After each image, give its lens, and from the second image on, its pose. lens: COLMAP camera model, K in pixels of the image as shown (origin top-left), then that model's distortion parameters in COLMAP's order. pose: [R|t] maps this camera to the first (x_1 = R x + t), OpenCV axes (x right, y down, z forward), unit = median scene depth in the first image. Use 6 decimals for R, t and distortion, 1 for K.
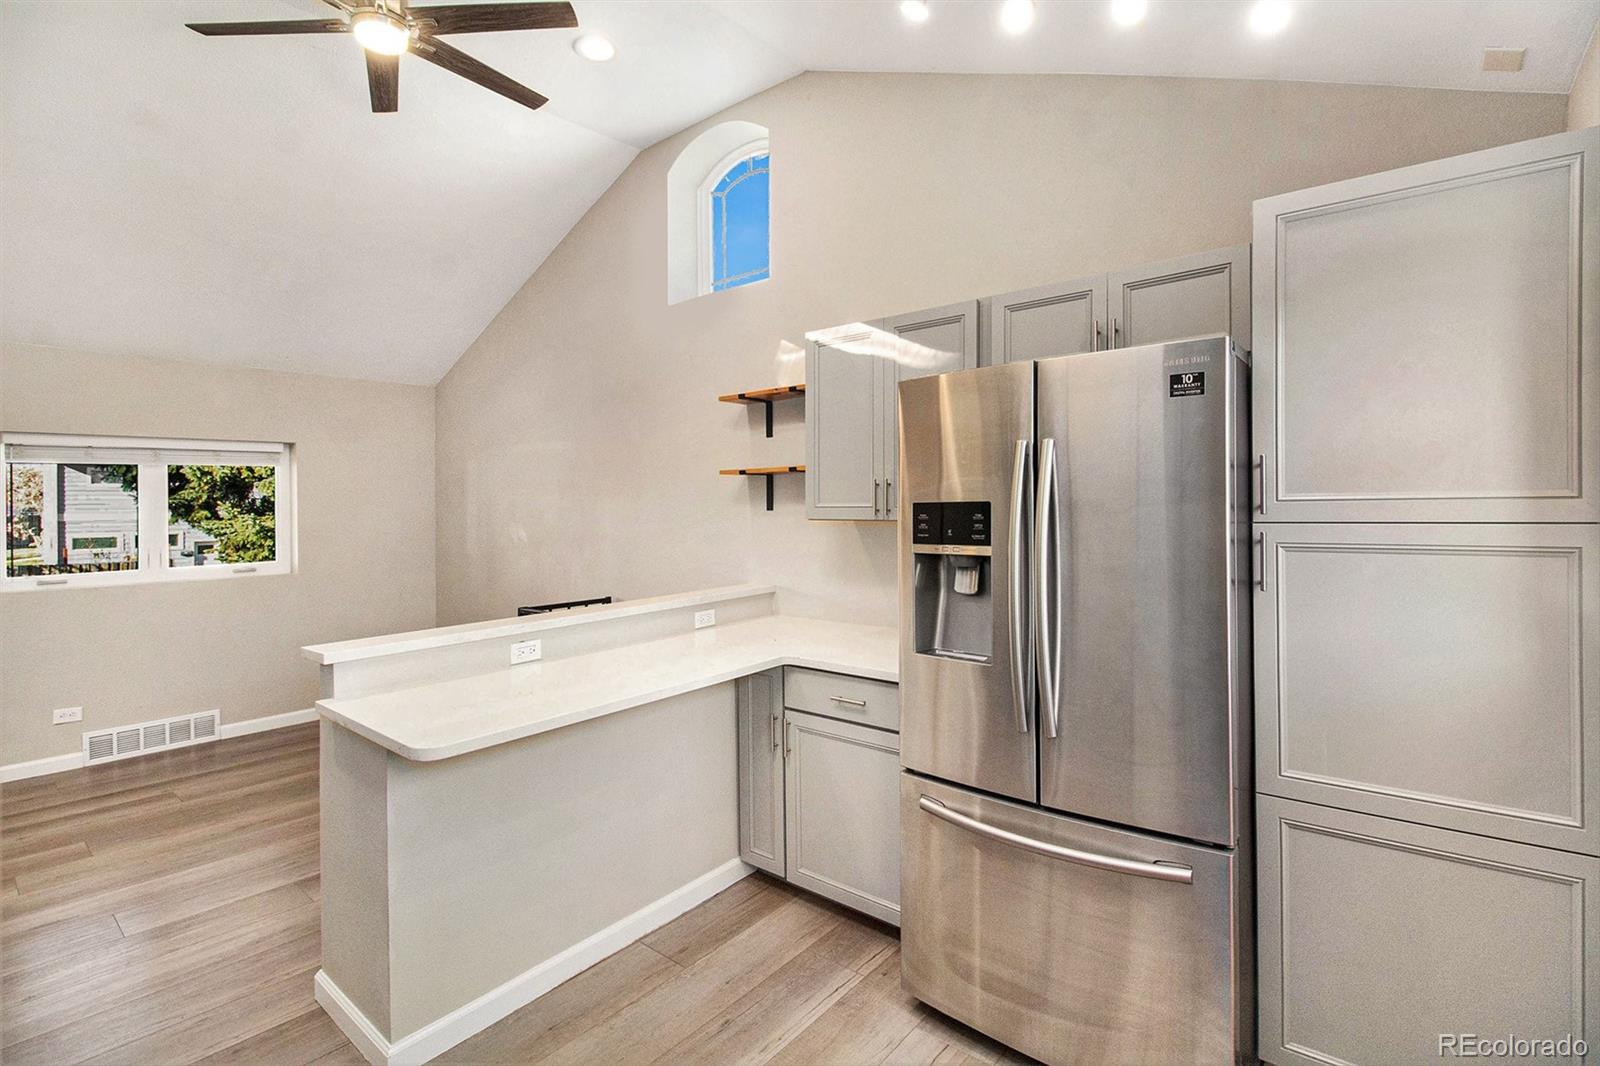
lens RADIAL K [[739.7, 0, 807.5], [0, 739.7, 507.7], [0, 0, 1]] dist [-0.024169, -0.000968]
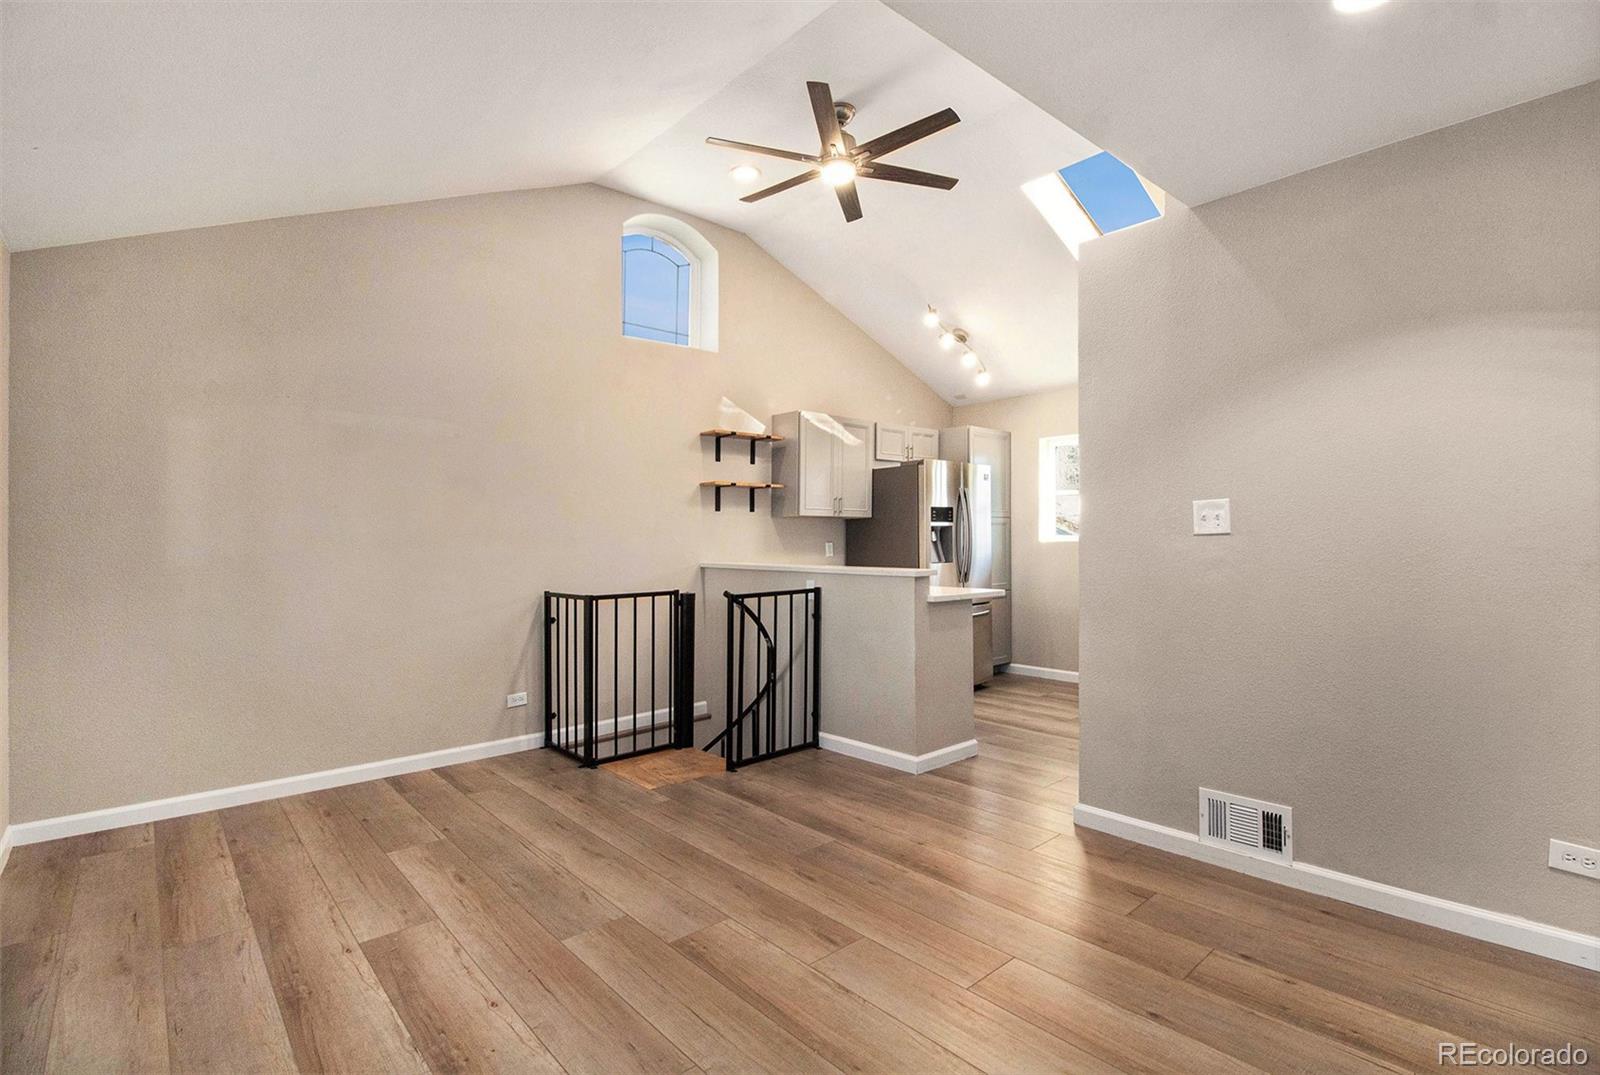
lens RADIAL K [[744.2, 0, 787.4], [0, 744.2, 587.2], [0, 0, 1]] dist [-0.001883, -0.001290]
pose [[0.175146, -0.049698, 0.983287, -1.677704], [0.007041, 0.998763, 0.049226, 0.094593], [-0.984517, -0.001698, 0.175280, 0.668969]]
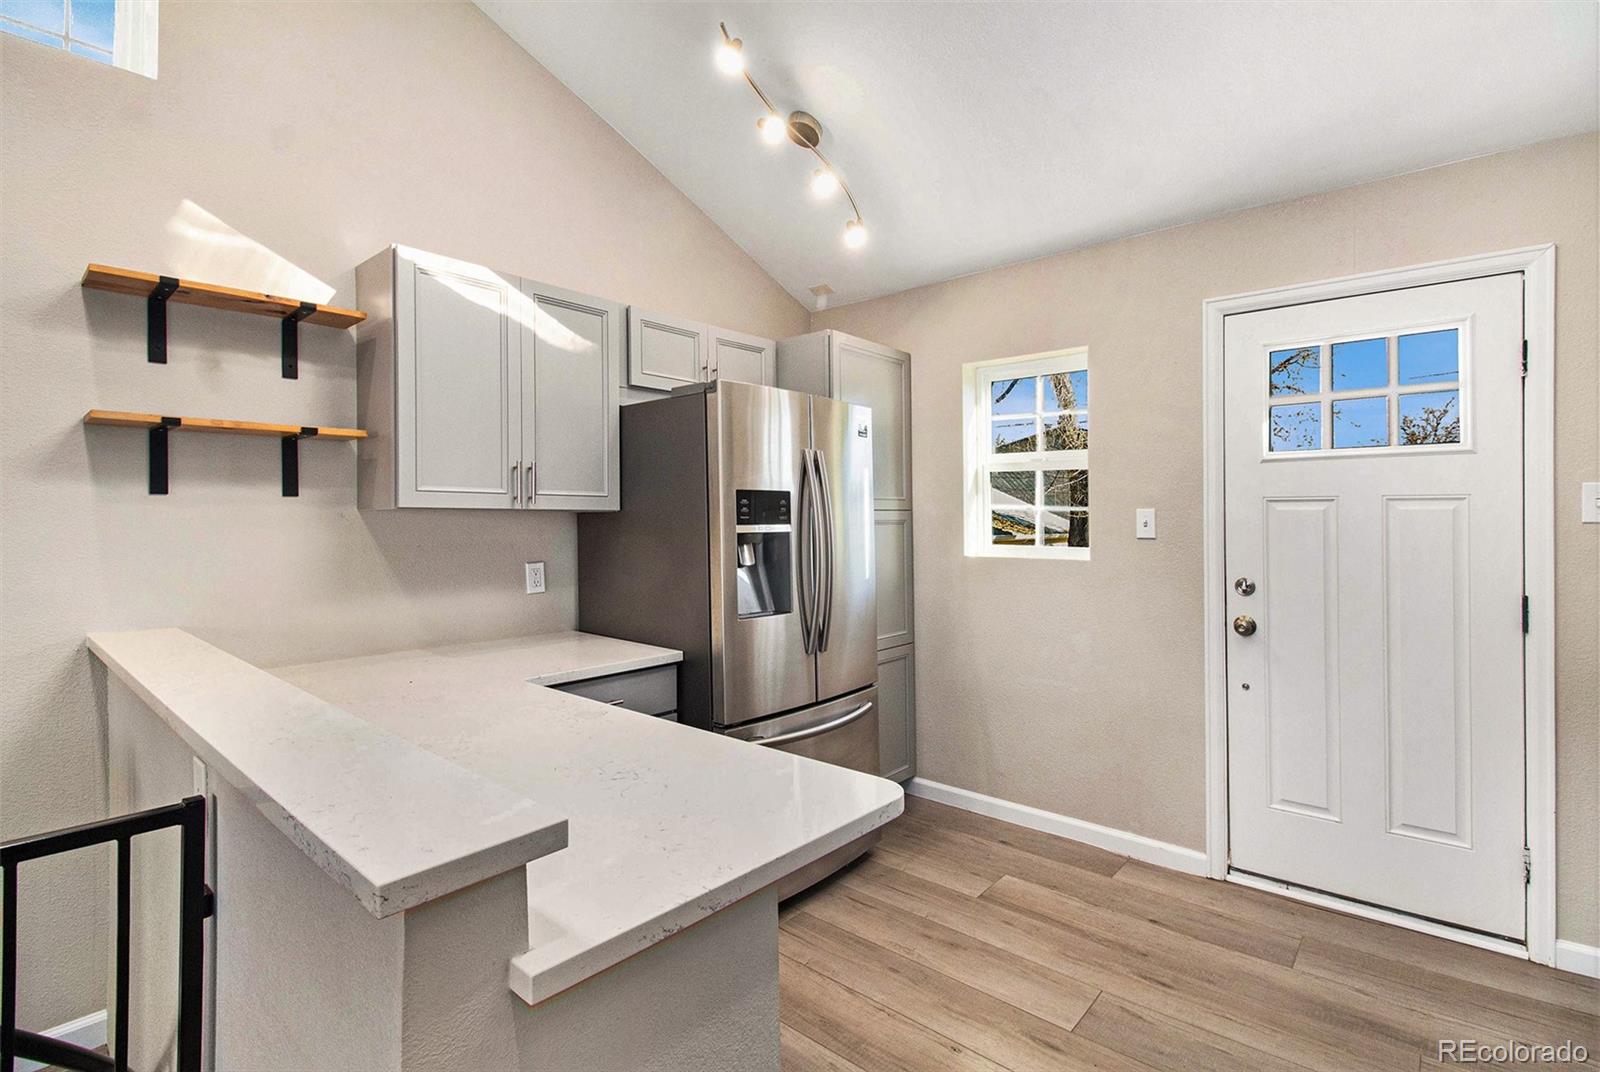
lens RADIAL K [[739.7, 0, 798.6], [0, 739.7, 524.8], [0, 0, 1]] dist [-0.024169, -0.000968]
pose [[0.034870, 0.006661, 0.999370, -0.644613], [0.003441, 0.999971, -0.006785, 0.036312], [-0.999386, 0.003675, 0.034846, 0.553556]]
